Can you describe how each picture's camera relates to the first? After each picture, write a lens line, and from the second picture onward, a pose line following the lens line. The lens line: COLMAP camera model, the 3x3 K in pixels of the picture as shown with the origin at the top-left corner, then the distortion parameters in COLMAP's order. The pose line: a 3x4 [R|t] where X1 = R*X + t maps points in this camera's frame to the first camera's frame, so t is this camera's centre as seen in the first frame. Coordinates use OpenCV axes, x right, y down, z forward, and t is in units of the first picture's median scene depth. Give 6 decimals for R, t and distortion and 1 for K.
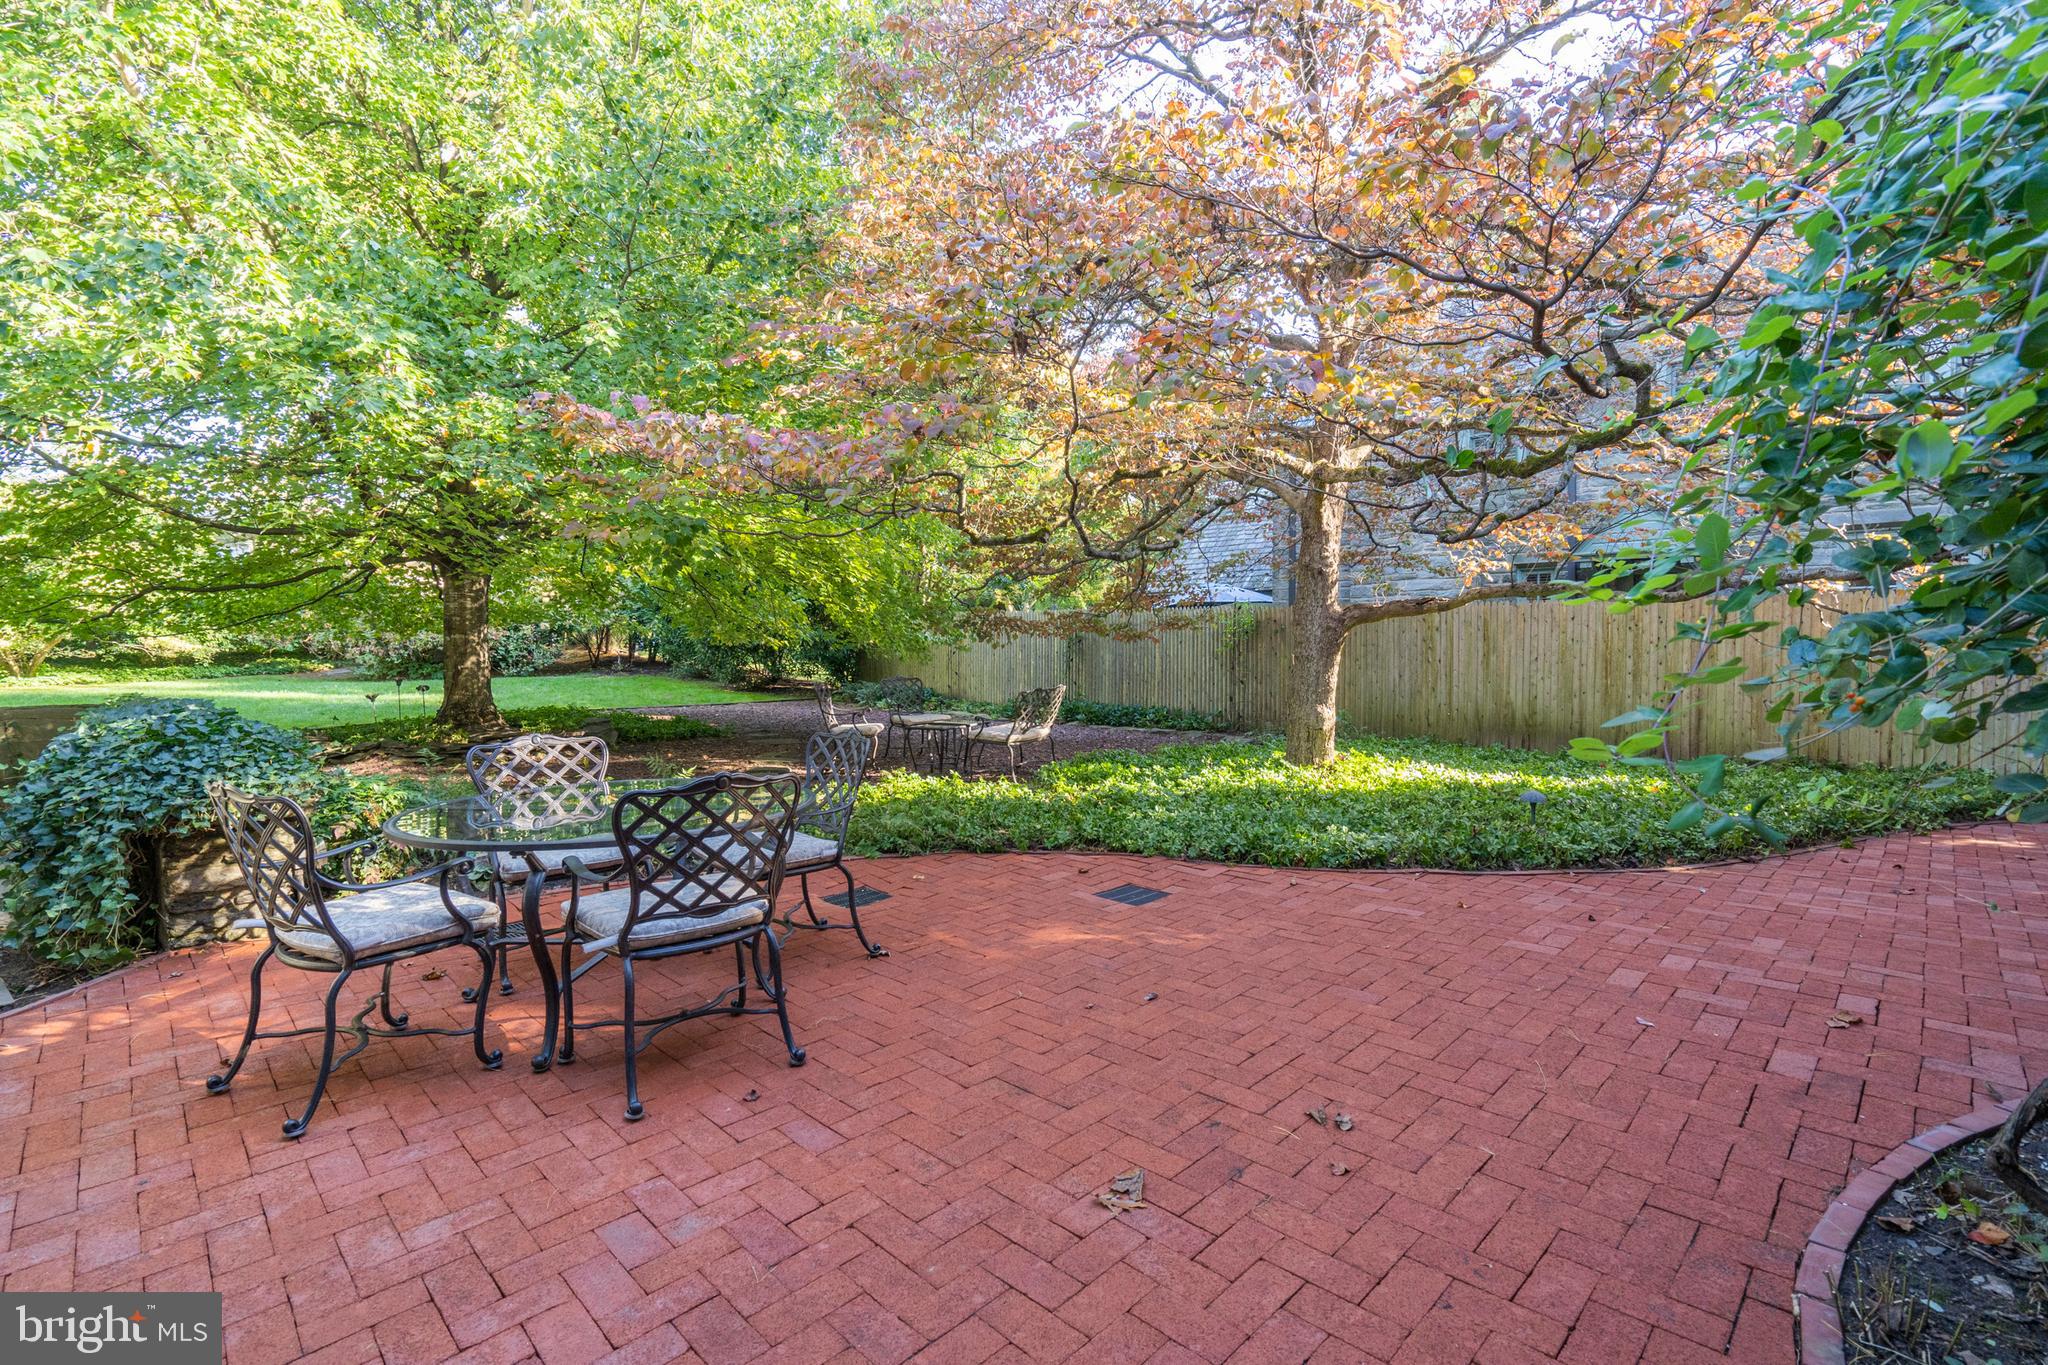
lens RADIAL K [[940.0, 0, 1025.0], [0, 940.0, 684.7], [0, 0, 1]] dist [0.004362, 0.001210]
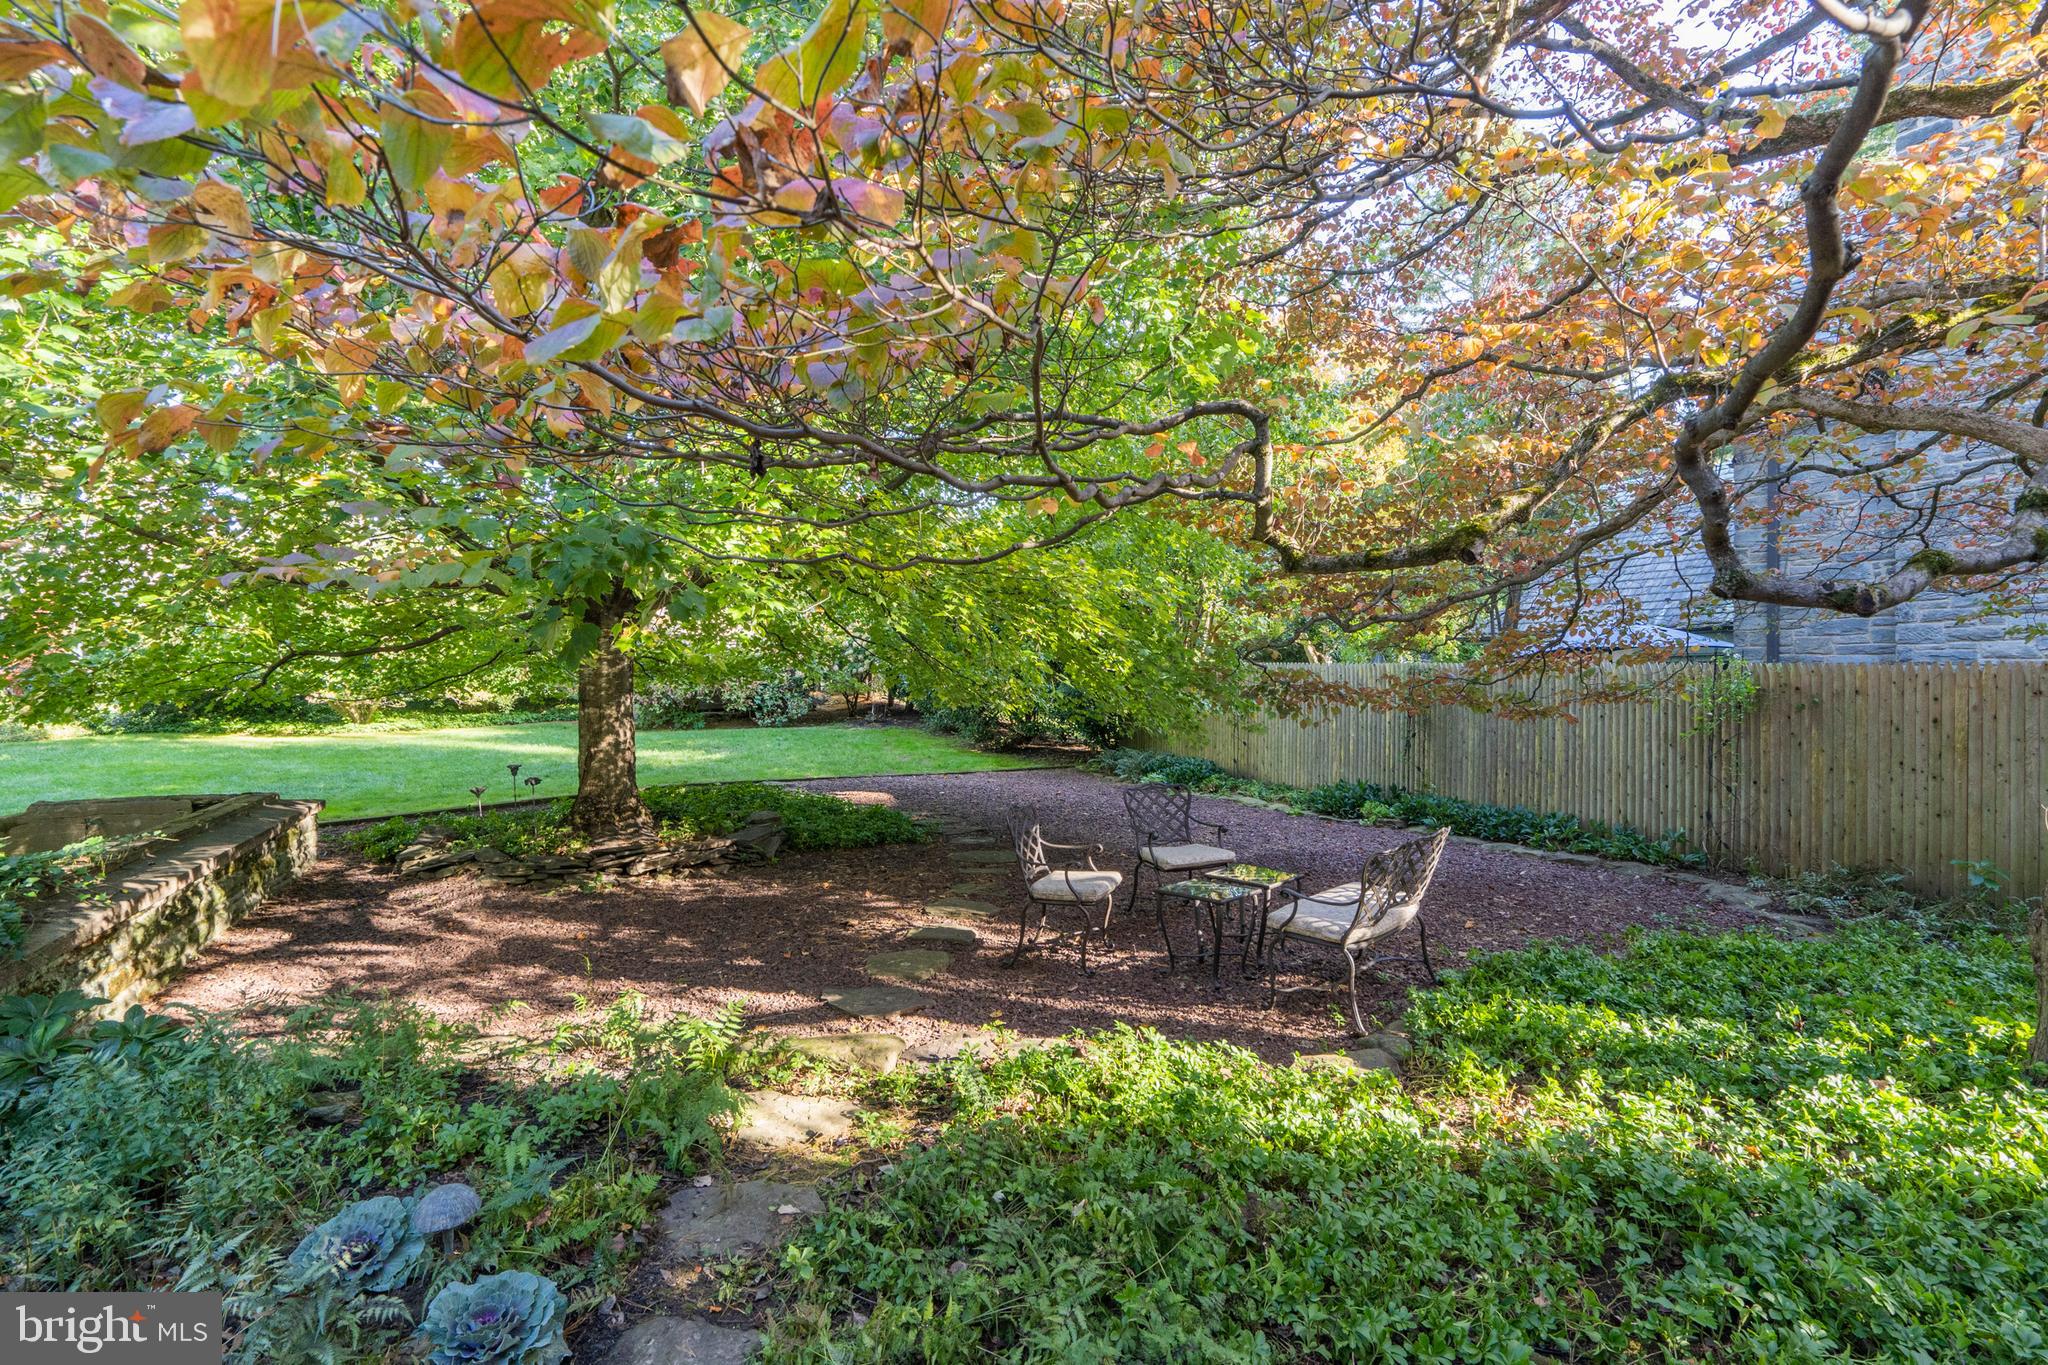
lens RADIAL K [[940.0, 0, 1019.8], [0, 940.0, 688.4], [0, 0, 1]] dist [0.004362, 0.001210]
pose [[0.953332, 0.007347, -0.301833, -0.021260], [-0.016866, 0.999439, -0.028945, -0.040226], [0.301451, 0.032685, 0.952921, 0.275068]]
